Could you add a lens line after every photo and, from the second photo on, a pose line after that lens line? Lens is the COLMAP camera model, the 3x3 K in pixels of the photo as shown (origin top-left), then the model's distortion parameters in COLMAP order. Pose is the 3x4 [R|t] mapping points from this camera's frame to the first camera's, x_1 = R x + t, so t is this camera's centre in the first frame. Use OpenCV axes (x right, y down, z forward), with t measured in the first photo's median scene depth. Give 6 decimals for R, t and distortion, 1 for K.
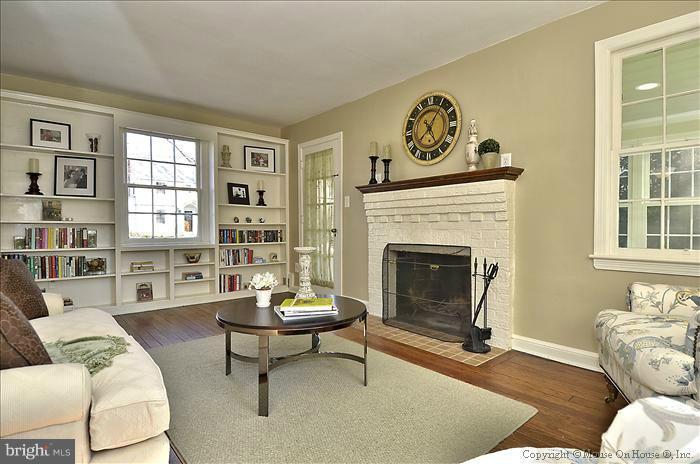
lens RADIAL K [[366.9, 0, 346.8], [0, 366.9, 227.4], [0, 0, 1]] dist [0.003433, -0.000763]
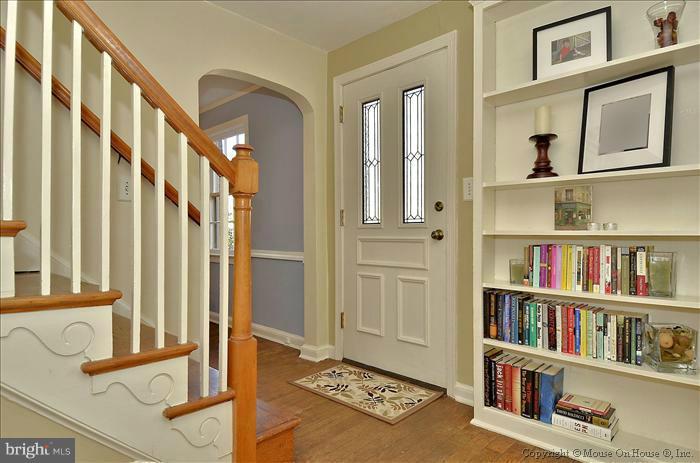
lens RADIAL K [[390.3, 0, 348.5], [0, 390.3, 235.0], [0, 0, 1]] dist [-0.016913, -0.001743]
pose [[0.108136, 0.003497, -0.994130, -0.340657], [-0.007044, 0.999971, 0.002751, -0.010556], [0.994111, 0.006705, 0.108158, 0.659185]]
